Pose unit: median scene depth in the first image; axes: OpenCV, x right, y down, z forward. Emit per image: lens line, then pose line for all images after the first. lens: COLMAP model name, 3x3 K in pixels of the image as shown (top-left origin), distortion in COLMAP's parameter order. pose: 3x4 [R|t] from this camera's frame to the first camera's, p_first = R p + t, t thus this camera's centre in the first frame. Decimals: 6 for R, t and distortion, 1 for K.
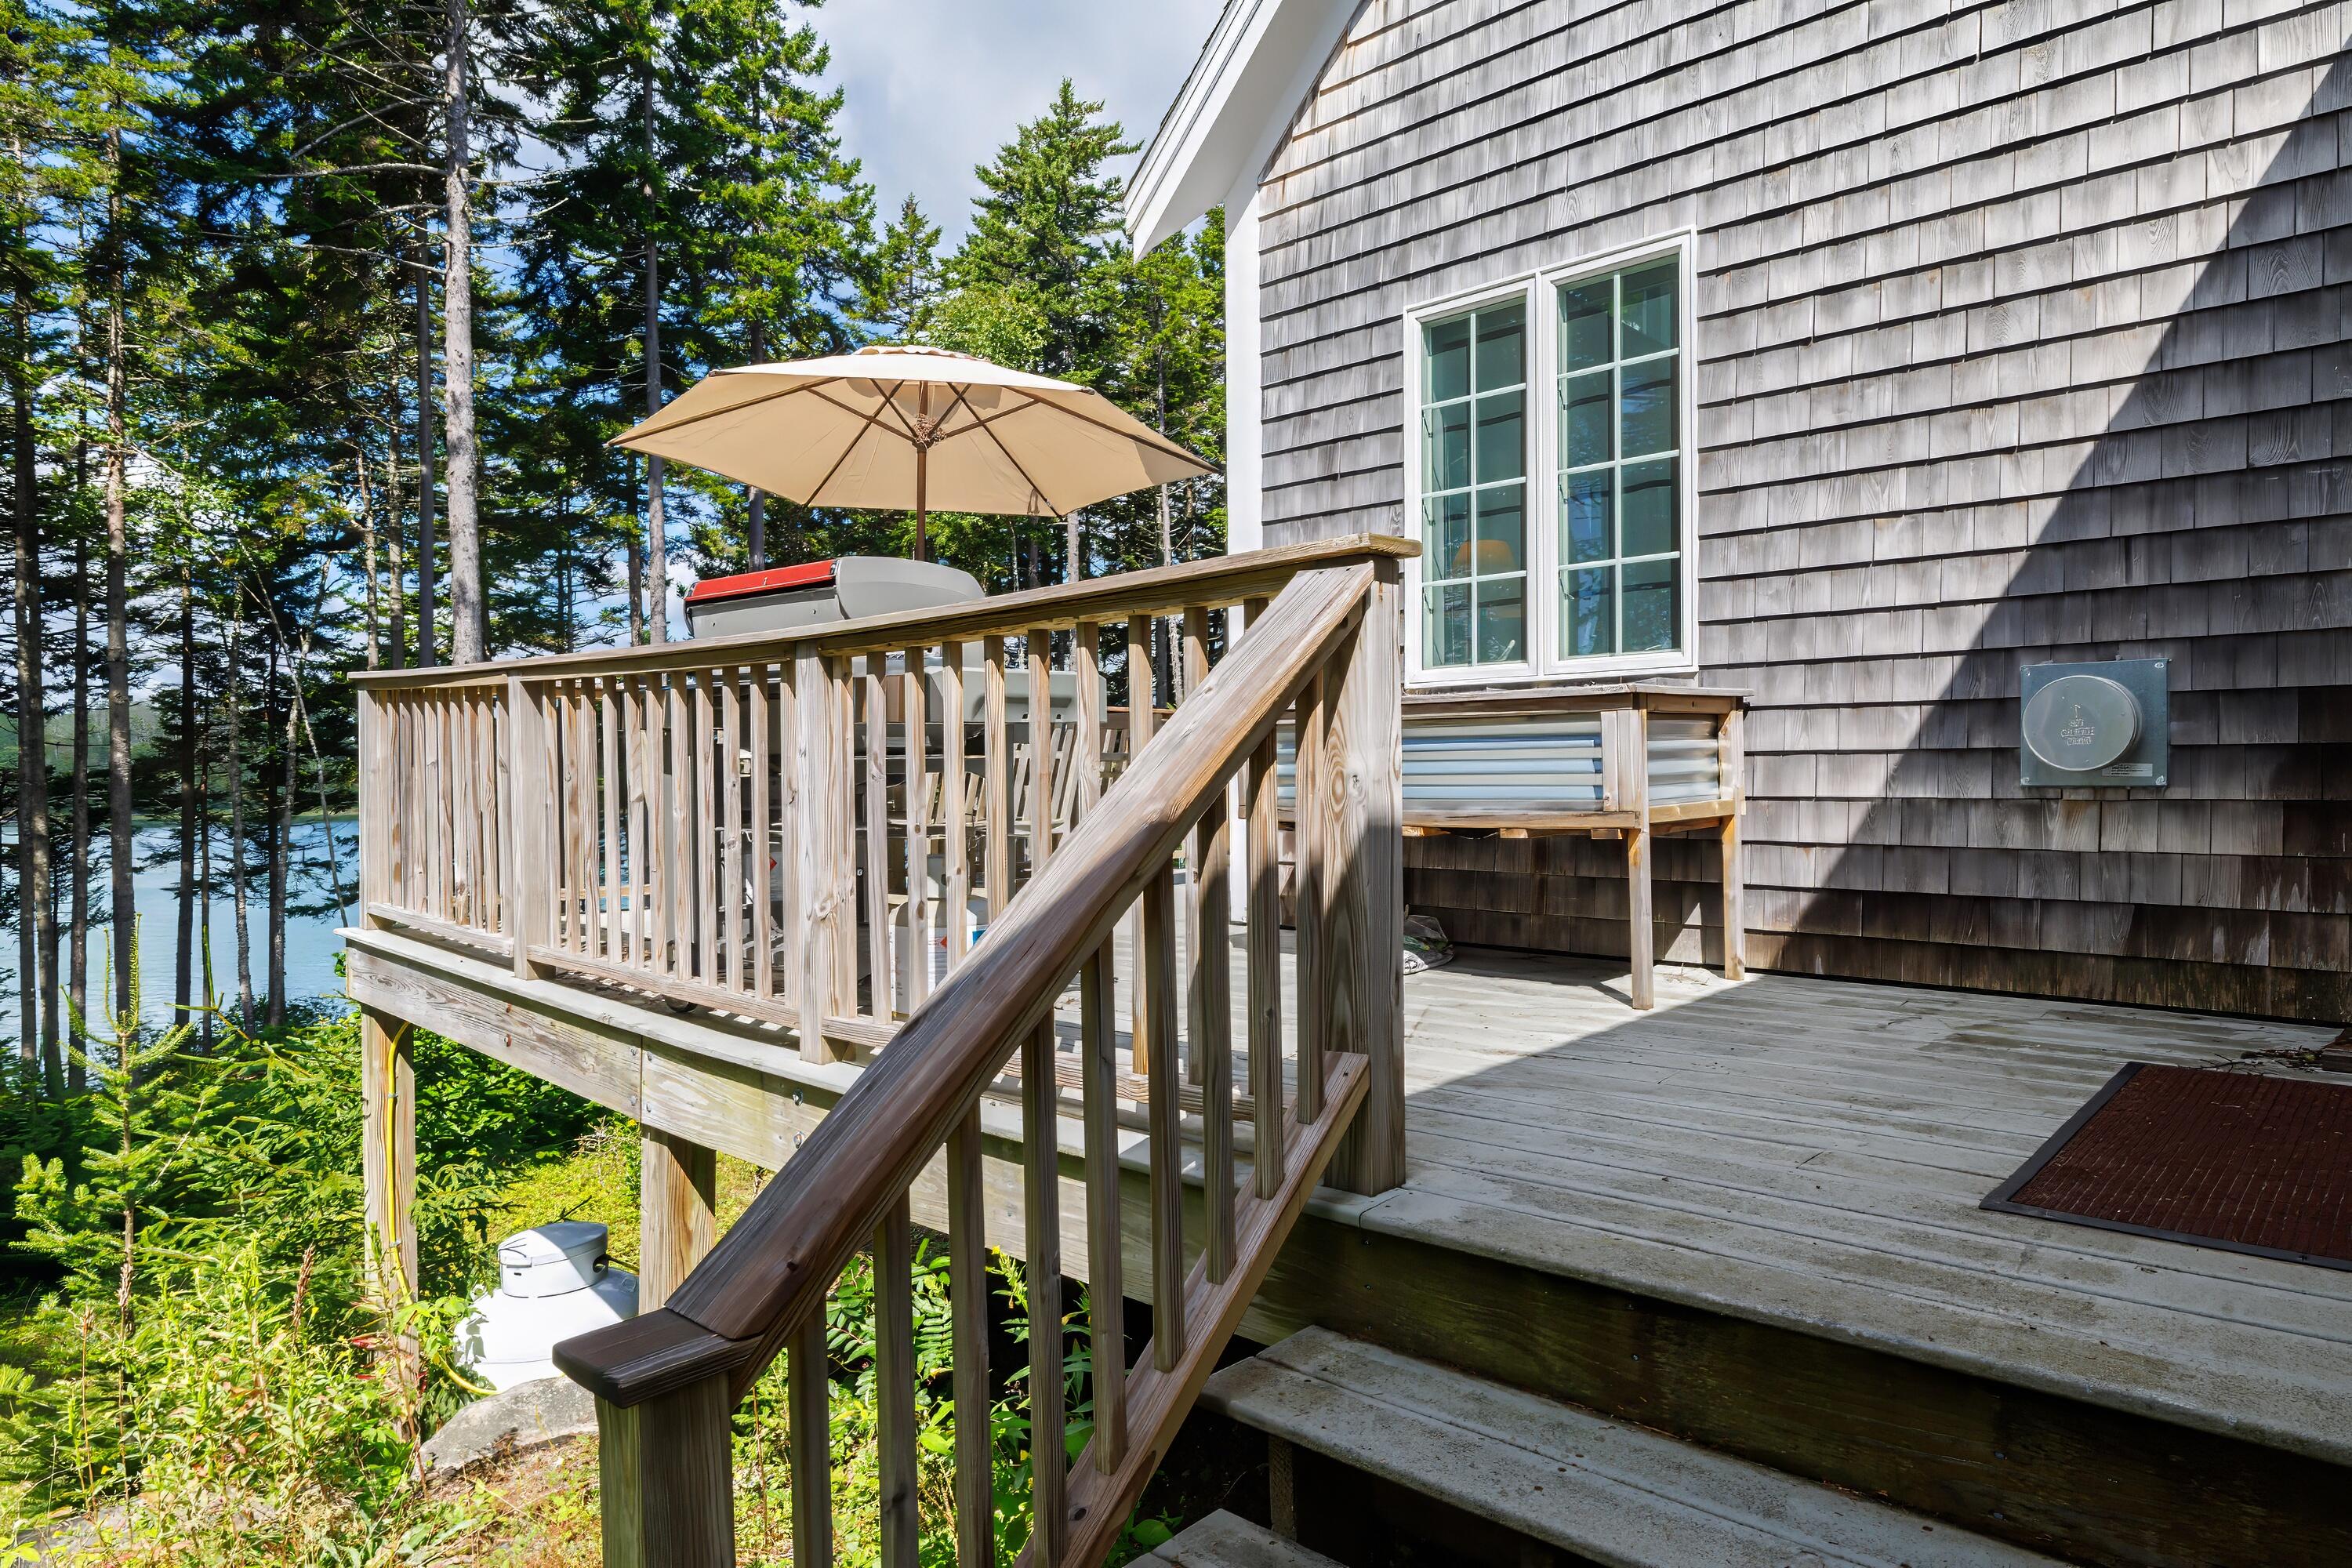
lens RADIAL K [[1387.8, 0, 1168.2], [0, 1387.8, 788.9], [0, 0, 1]] dist [-0.006494, -0.001462]
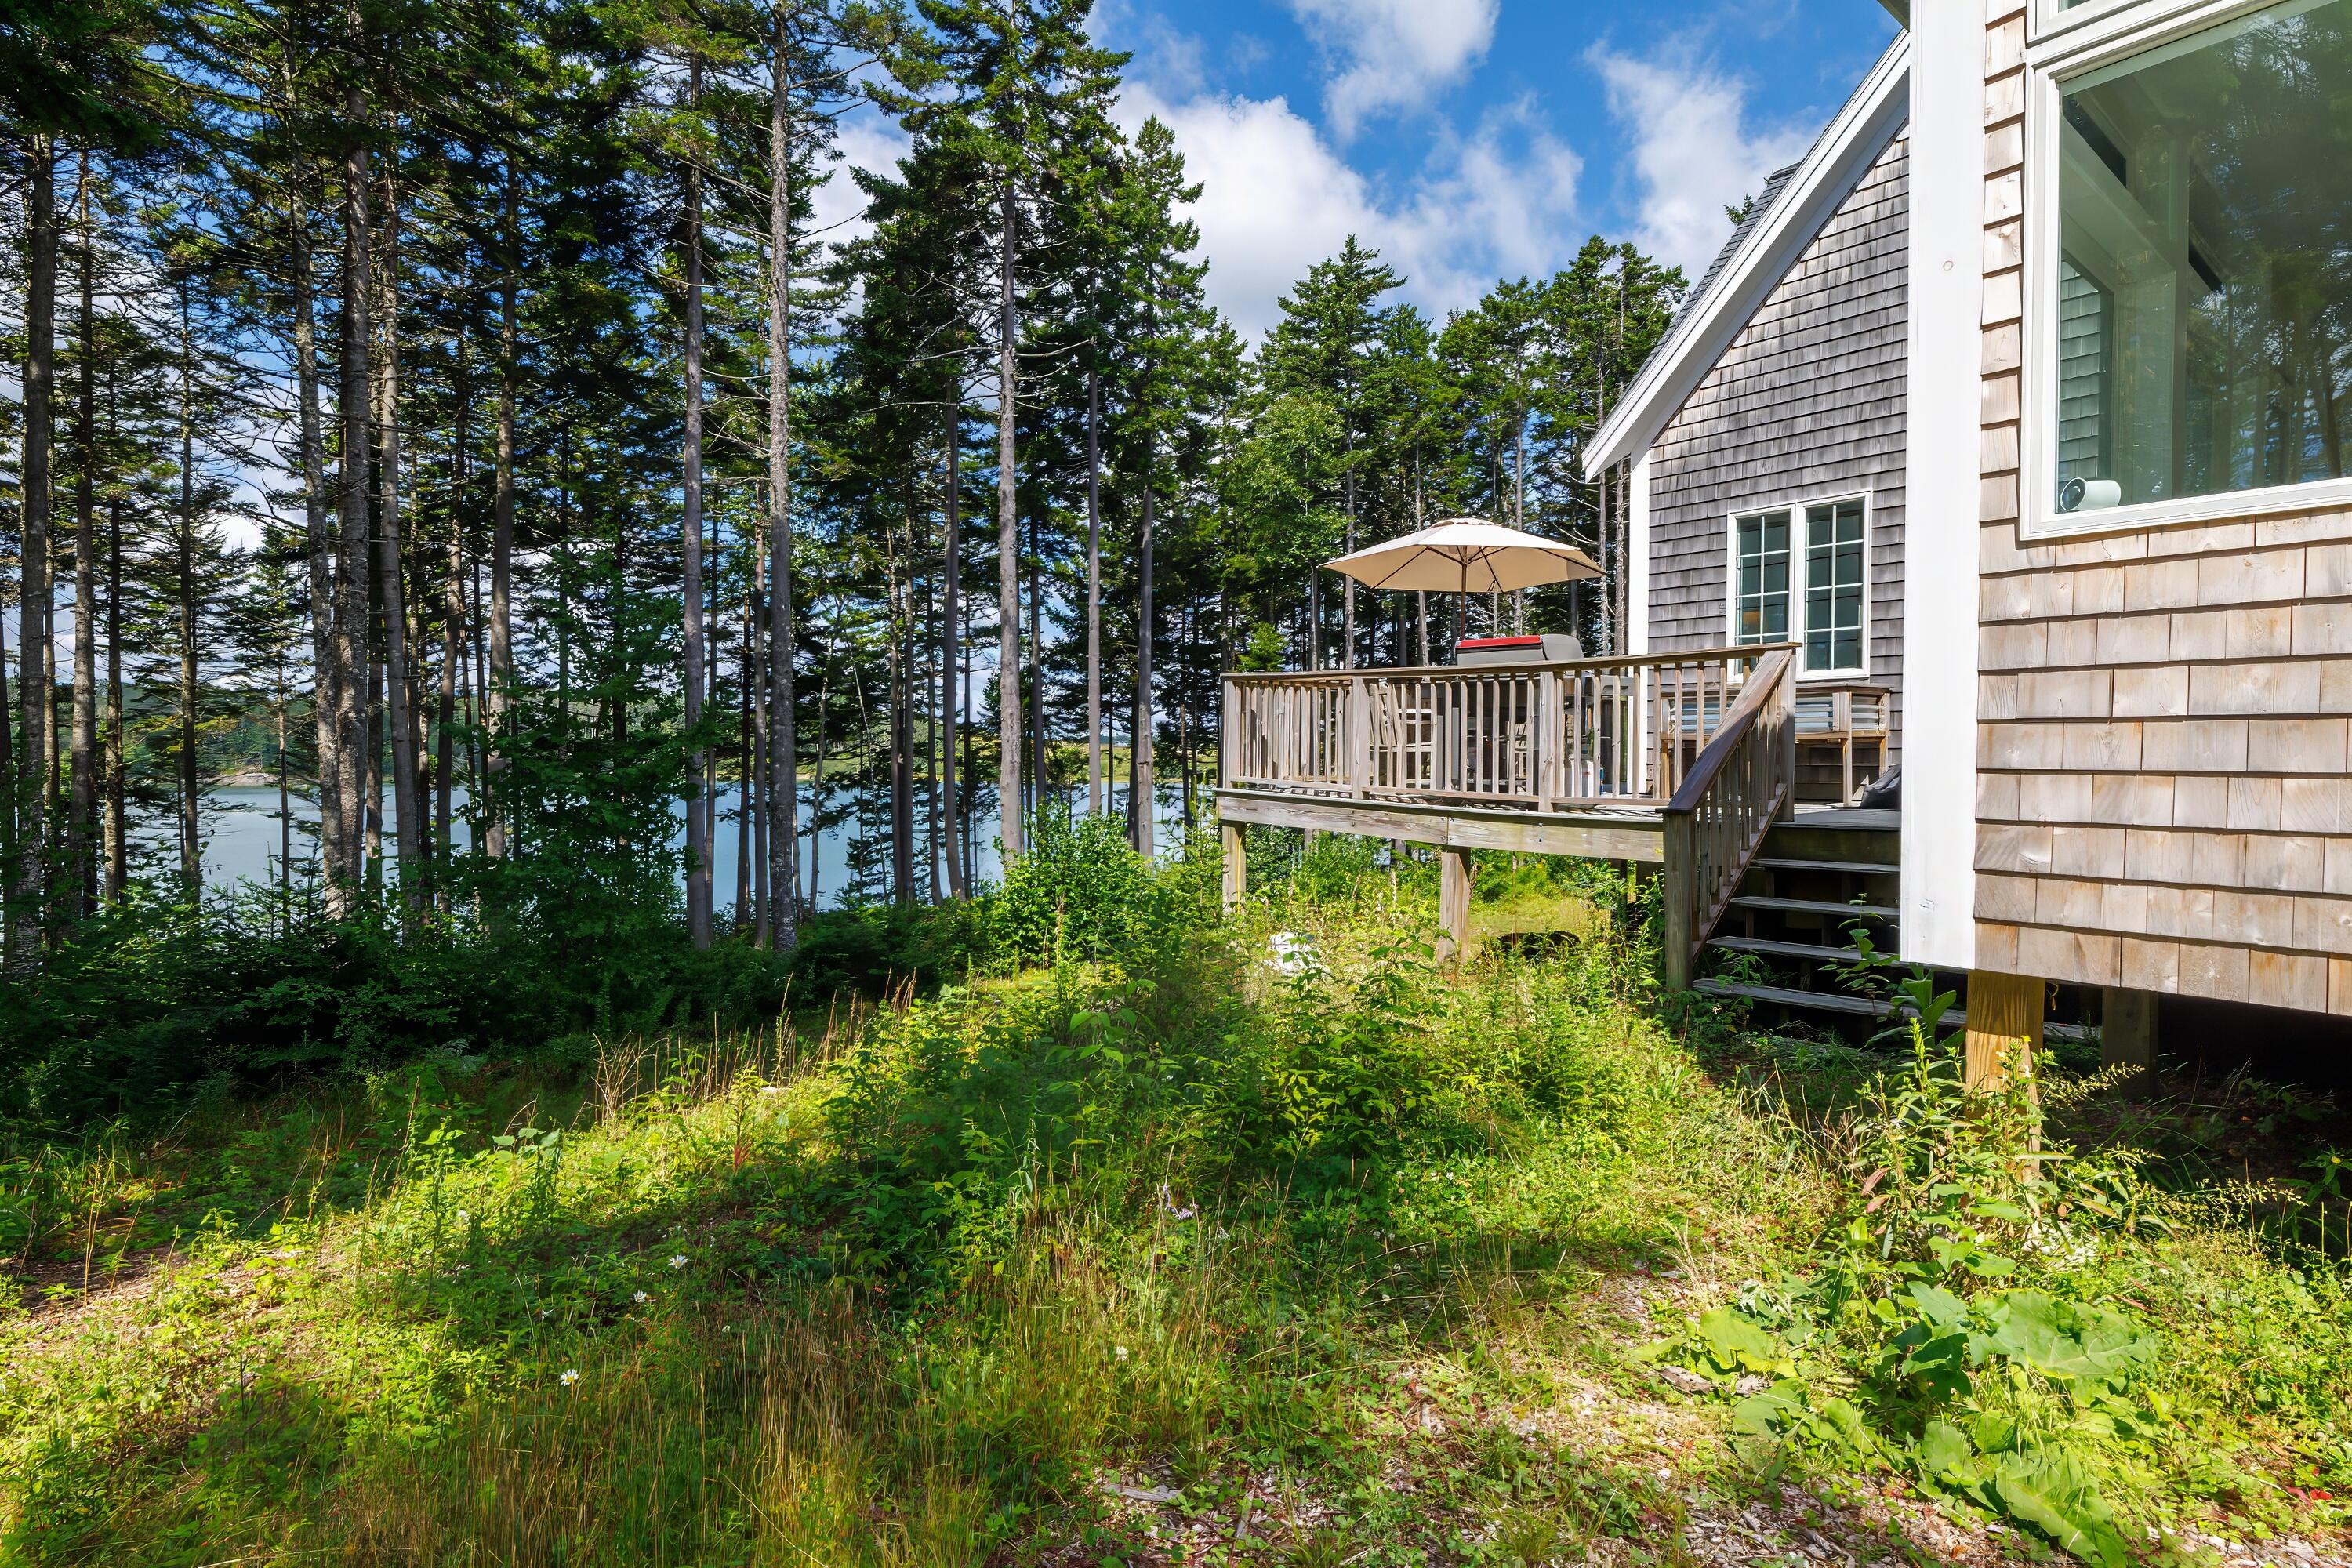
lens RADIAL K [[1193.1, 0, 1185.3], [0, 1193.1, 771.9], [0, 0, 1]] dist [-0.001779, -0.000027]
pose [[0.992179, 0.016917, -0.123670, -0.097838], [-0.016655, 0.999856, 0.003152, 0.016766], [0.123705, -0.001068, 0.992318, -0.218331]]
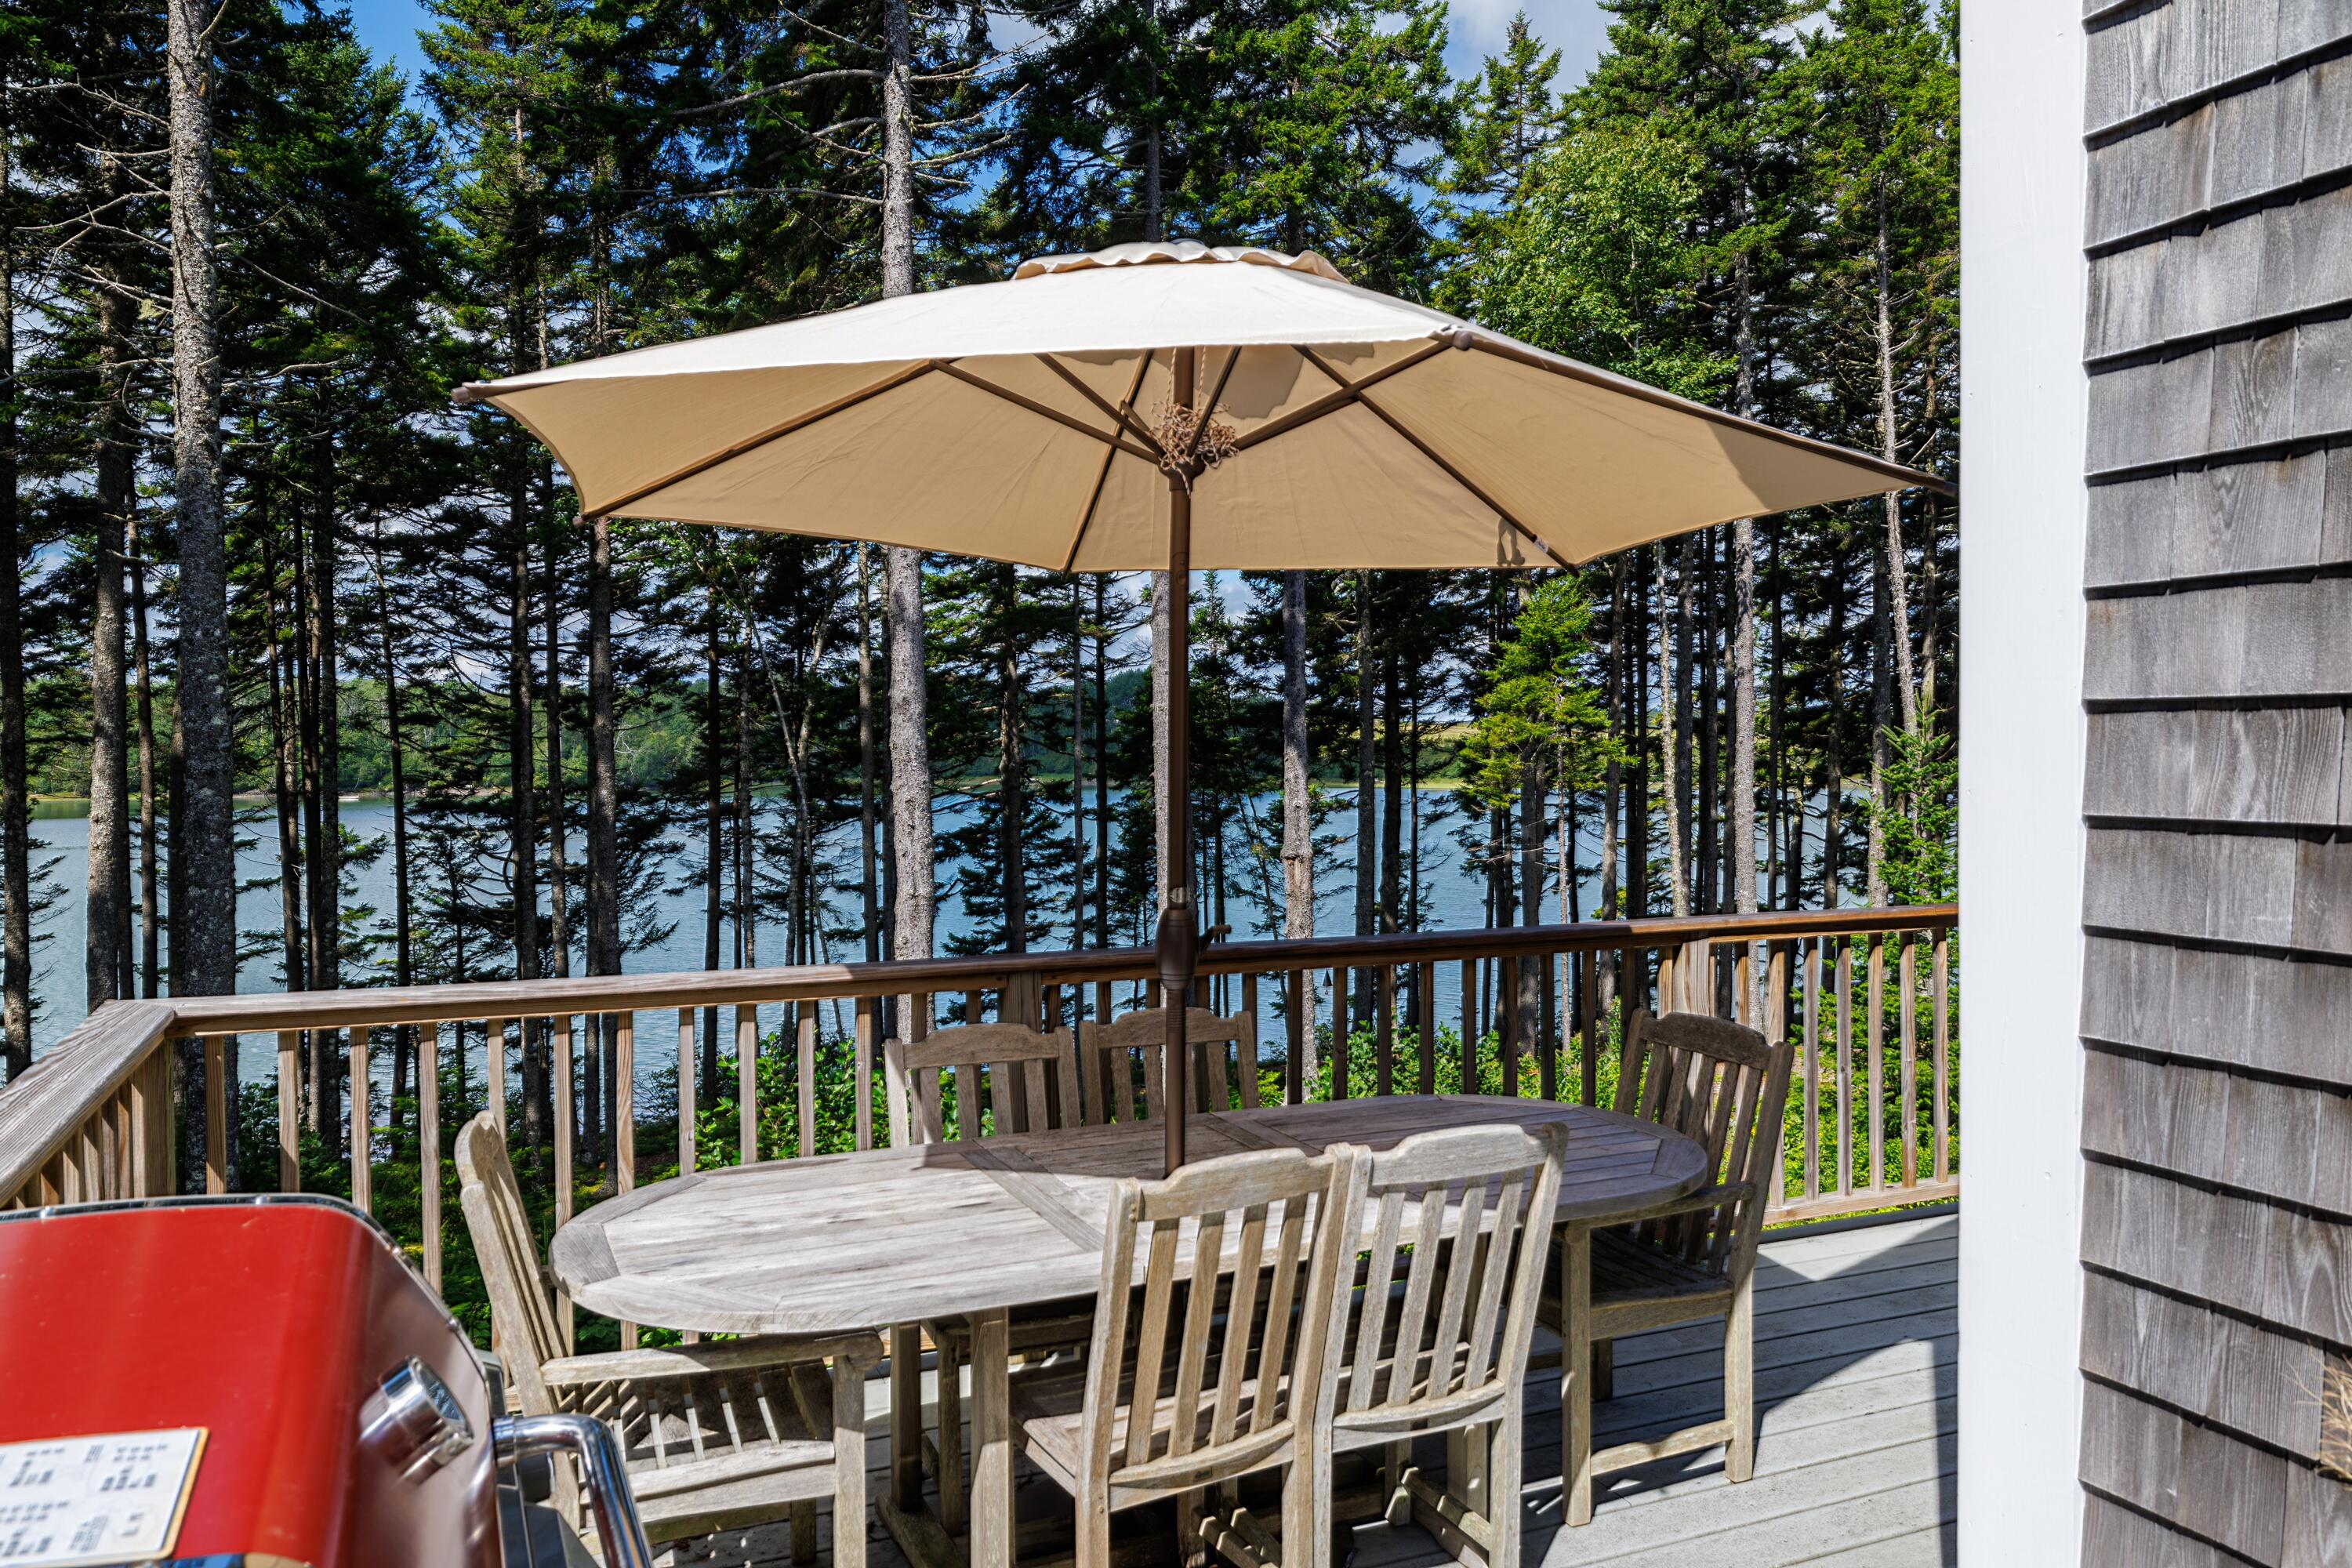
lens RADIAL K [[1663.7, 0, 1163.1], [0, 1663.7, 786.3], [0, 0, 1]] dist [-0.007513, 0.000656]
pose [[0.913514, 0.011389, -0.406648, 0.007578], [-0.004036, 0.999813, 0.018934, -0.043231], [0.406787, -0.015655, 0.913389, 0.141617]]
